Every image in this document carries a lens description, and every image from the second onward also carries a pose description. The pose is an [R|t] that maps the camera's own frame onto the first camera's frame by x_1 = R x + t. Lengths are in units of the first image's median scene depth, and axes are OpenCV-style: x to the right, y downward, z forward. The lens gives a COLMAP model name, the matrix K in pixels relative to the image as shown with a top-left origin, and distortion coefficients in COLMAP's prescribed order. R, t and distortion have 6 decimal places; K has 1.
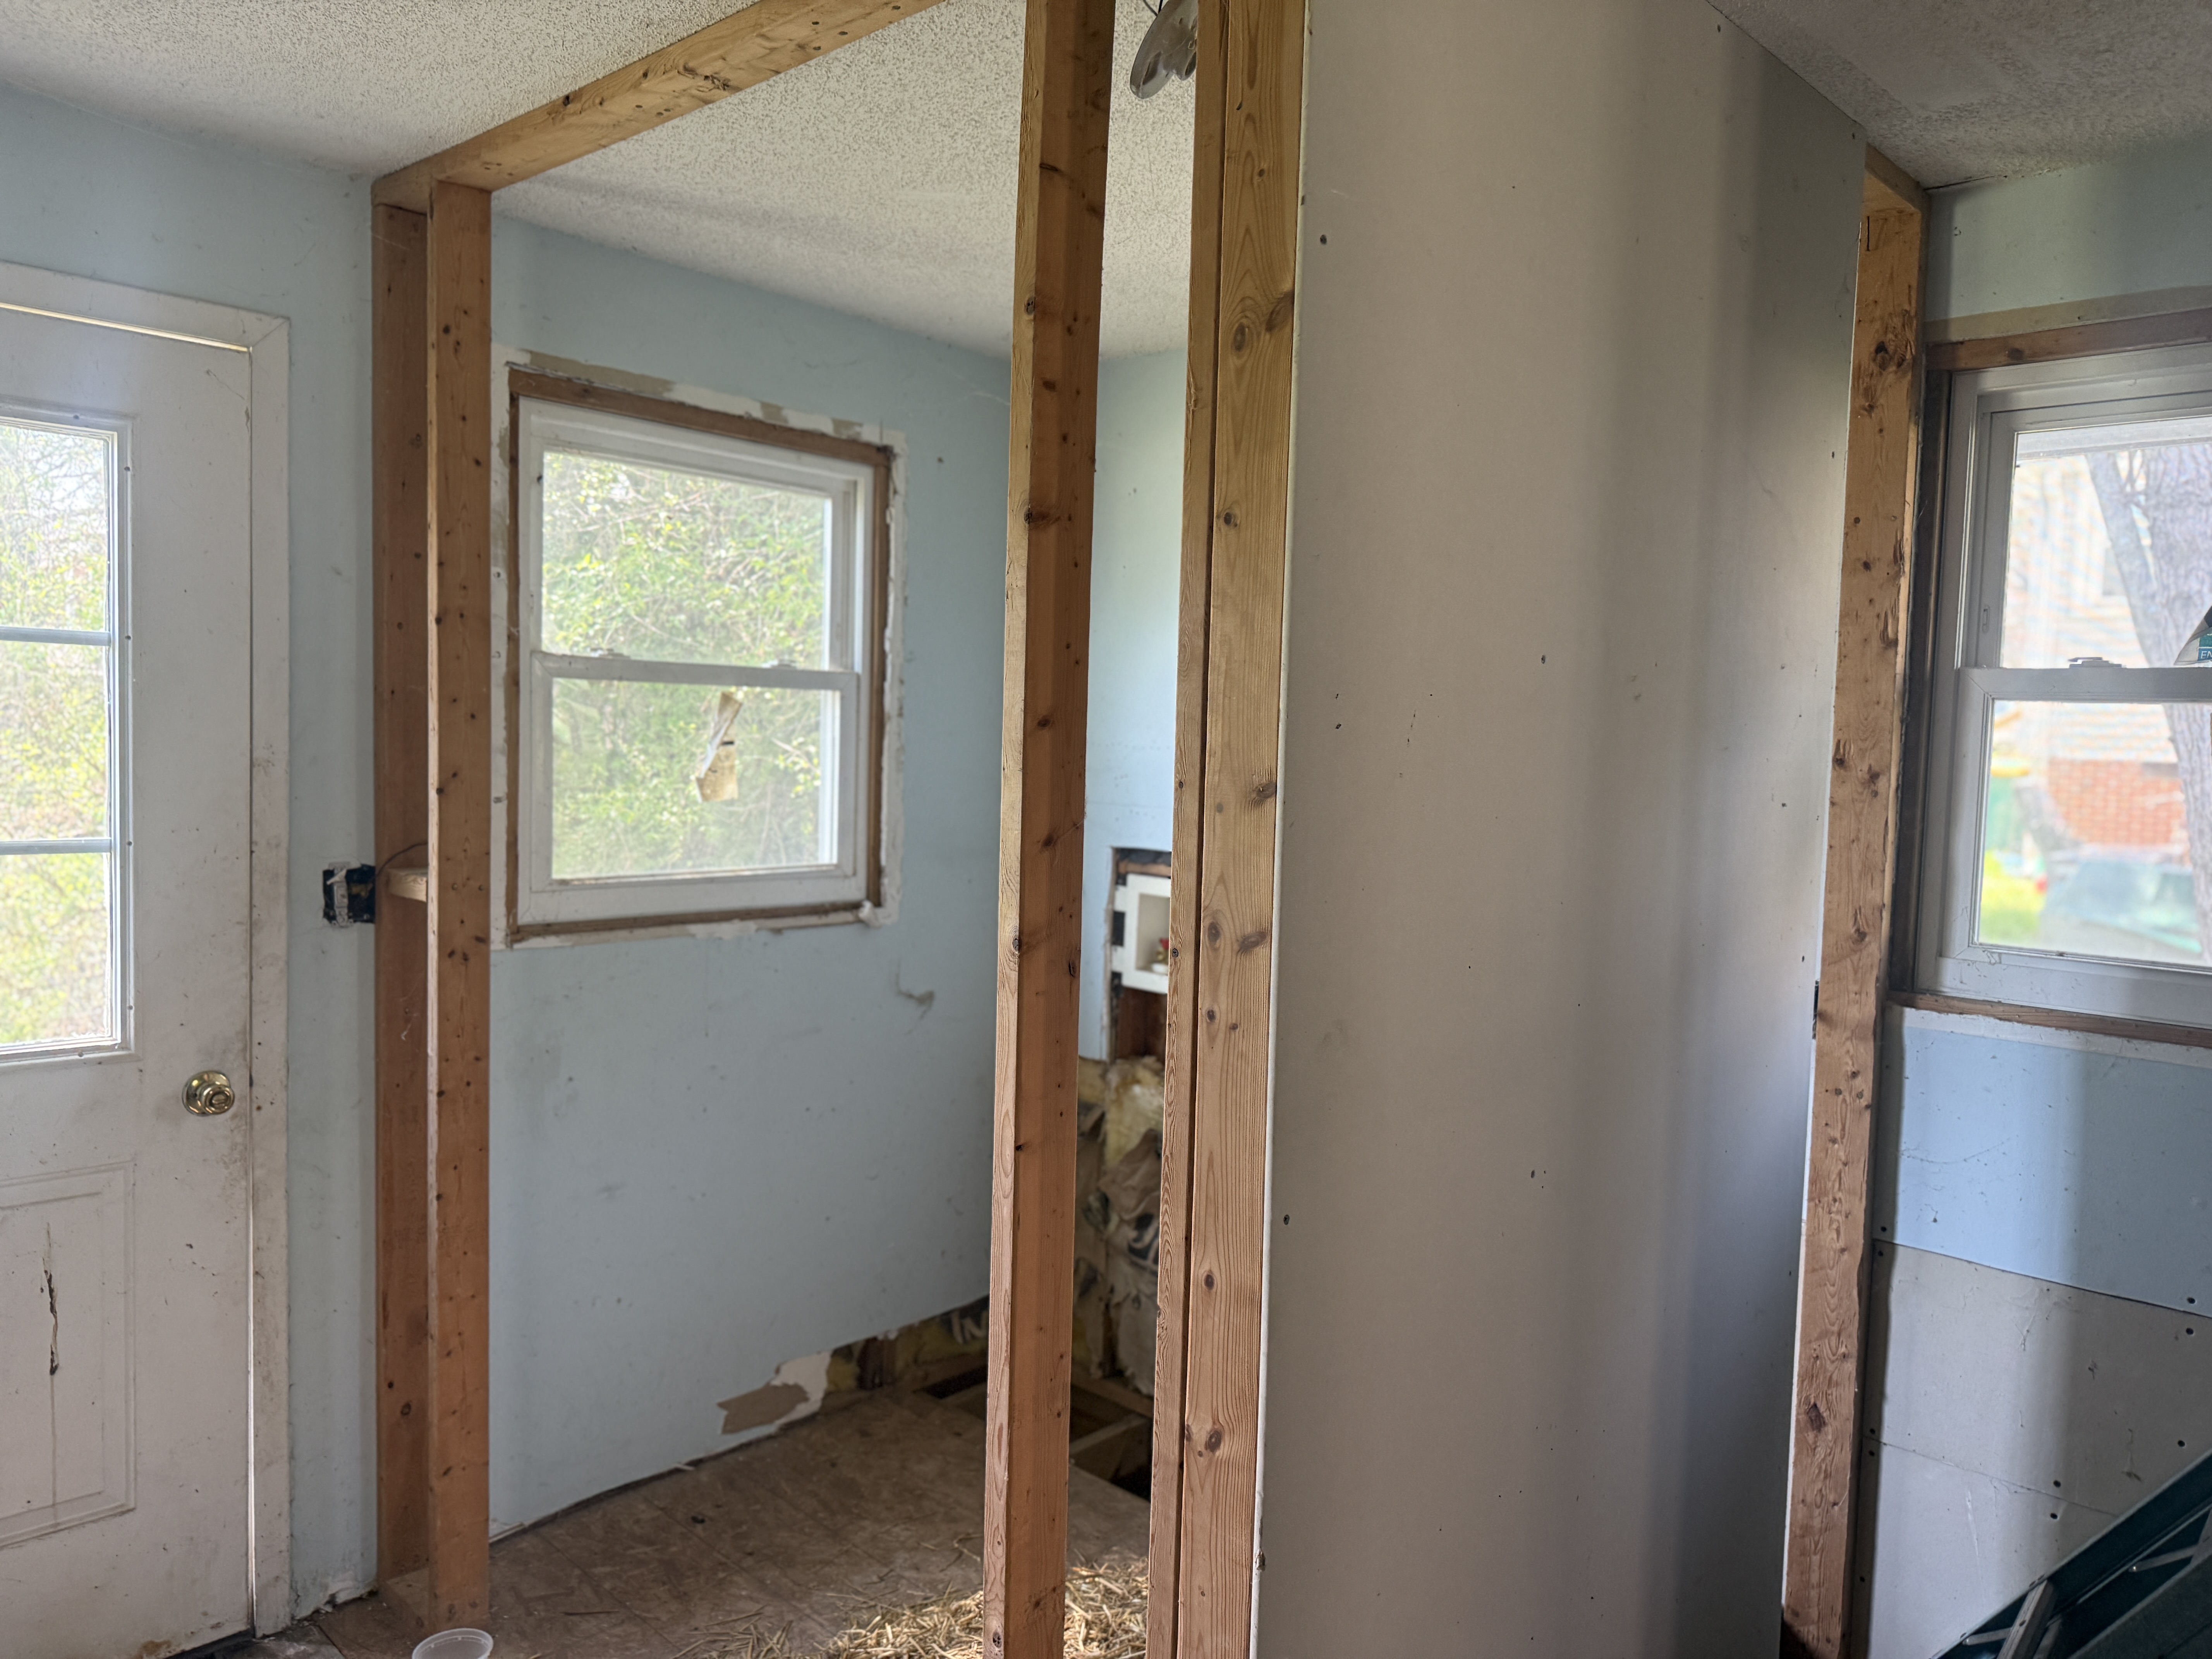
lens RADIAL K [[1541.5, 0, 1105.2], [0, 1541.5, 831.2], [0, 0, 1]] dist [0.059988, -0.085181]
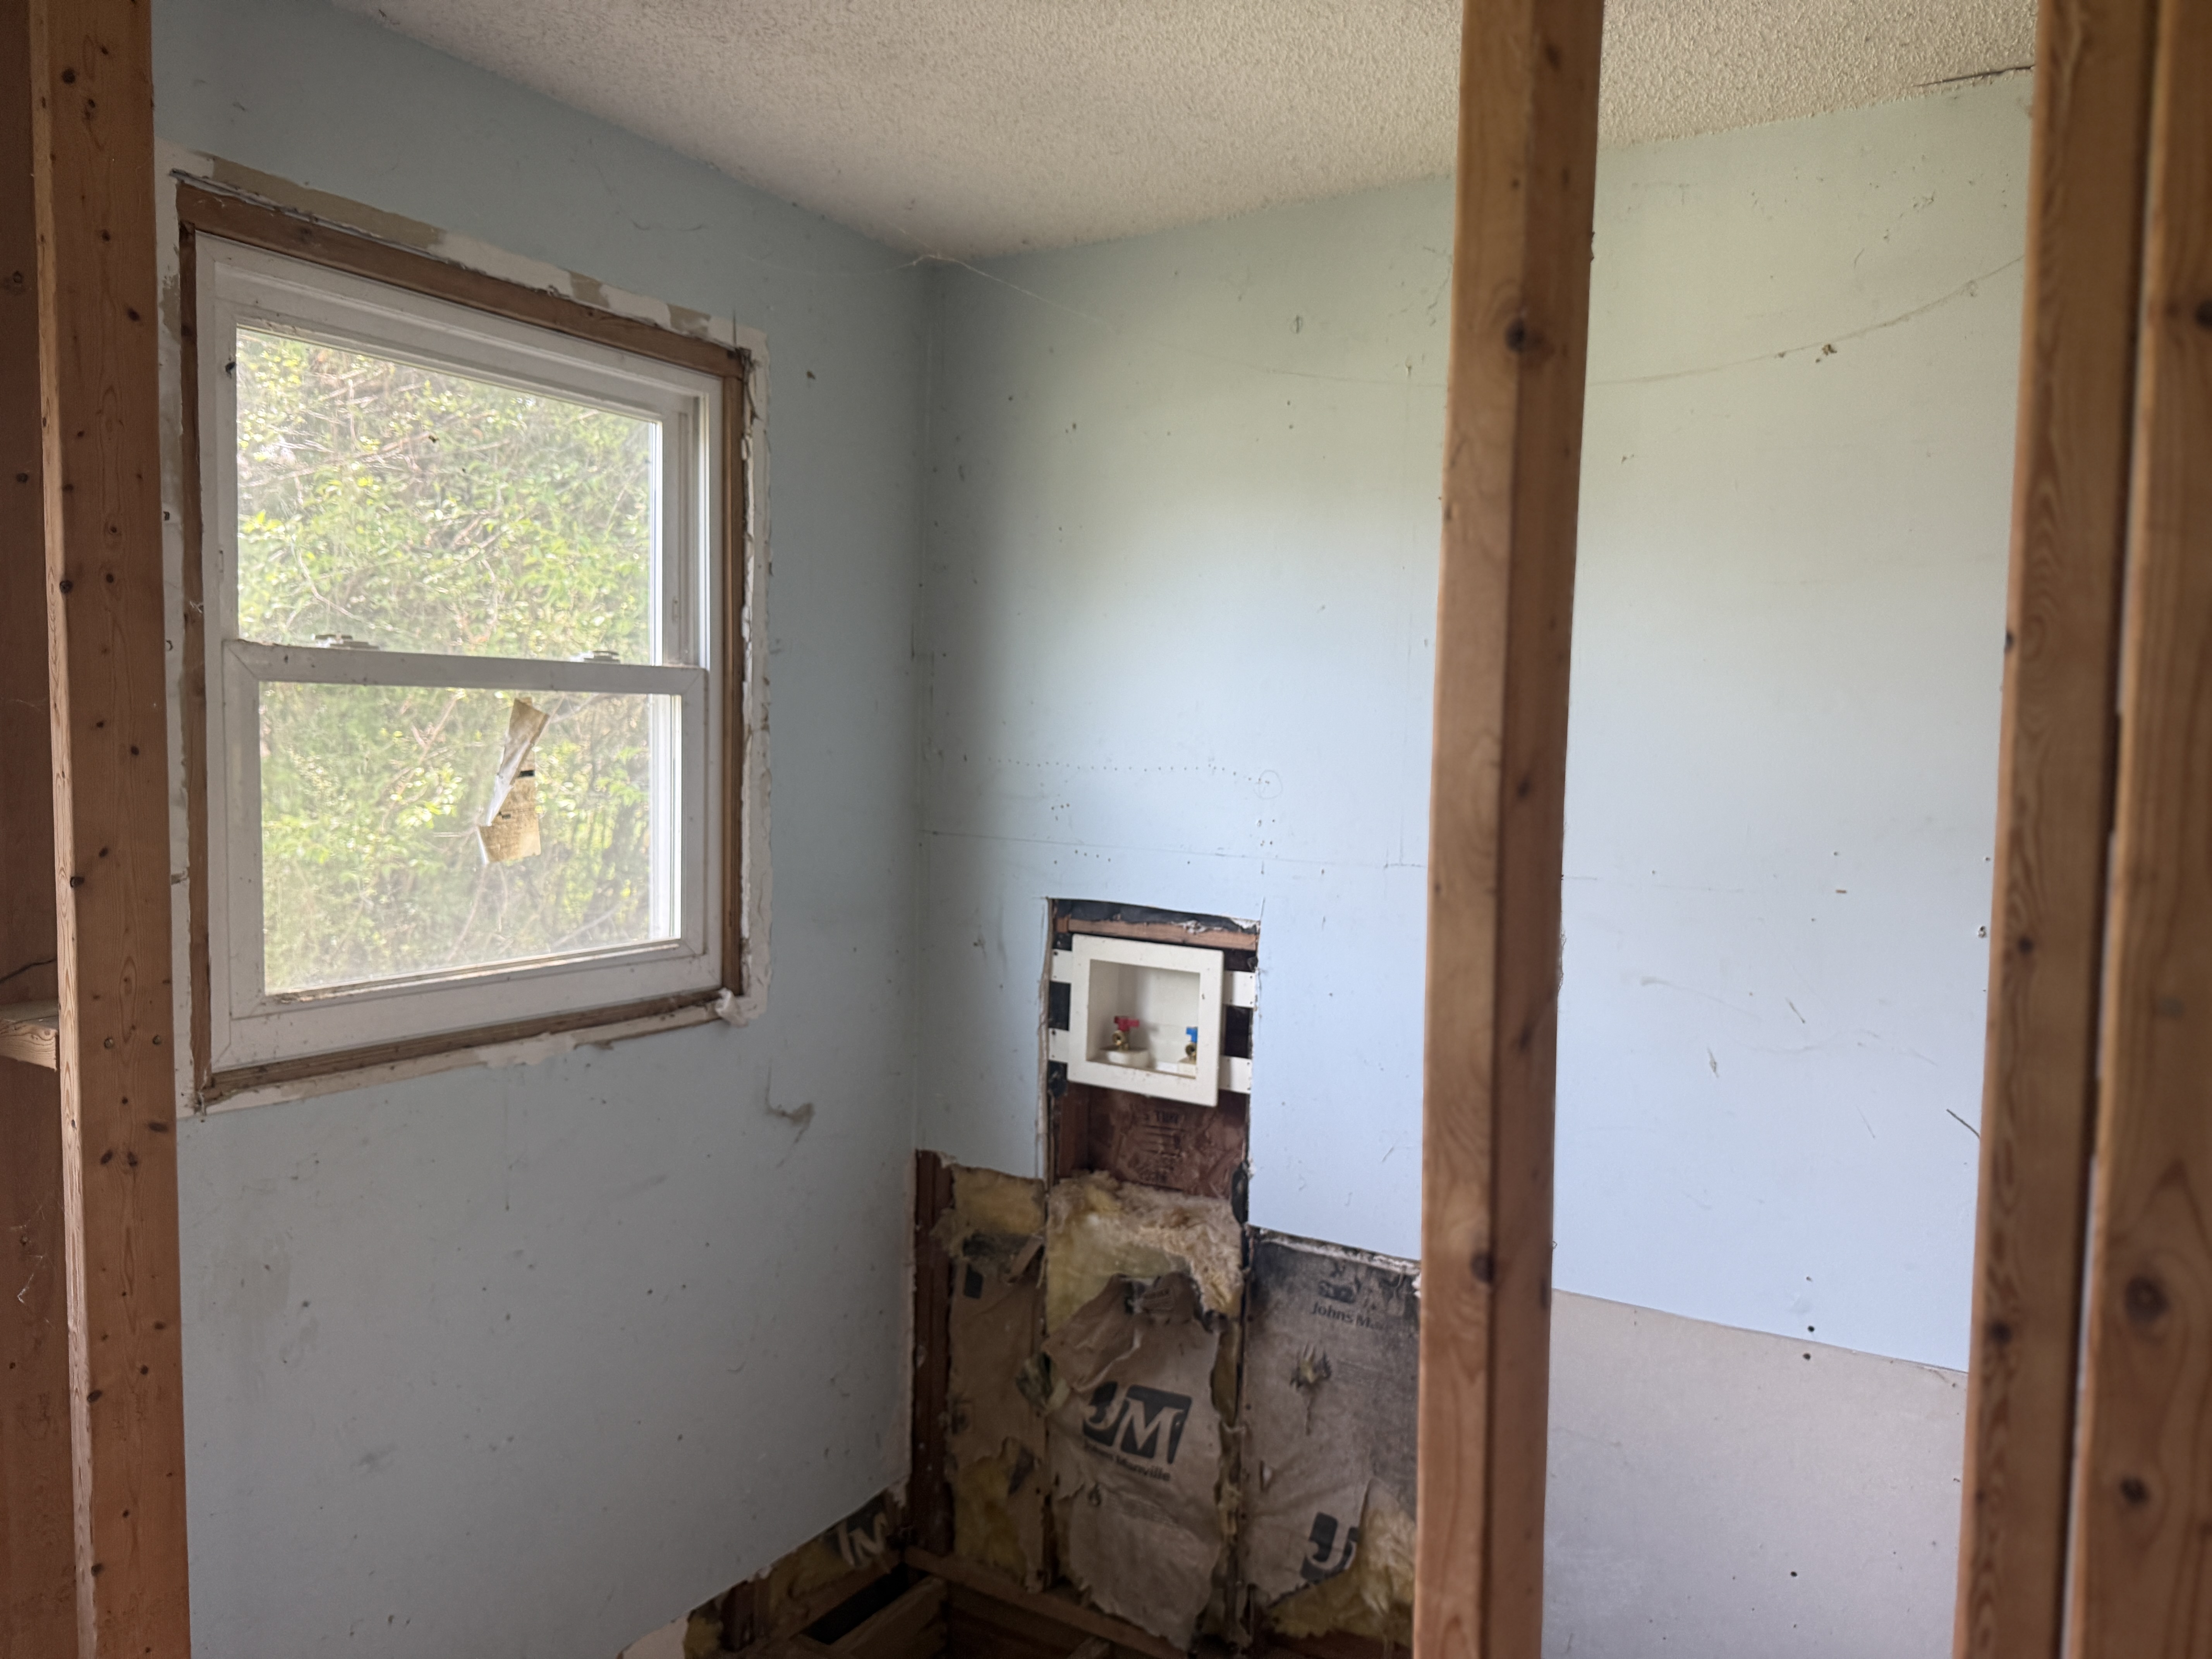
lens RADIAL K [[1577.6, 0, 1103.1], [0, 1577.6, 834.9], [0, 0, 1]] dist [0.003003, -0.000904]
pose [[0.982522, -0.025532, 0.184390, -0.116902], [0.023978, 0.999656, 0.010649, -0.029826], [-0.184598, -0.006042, 0.982796, 0.255402]]
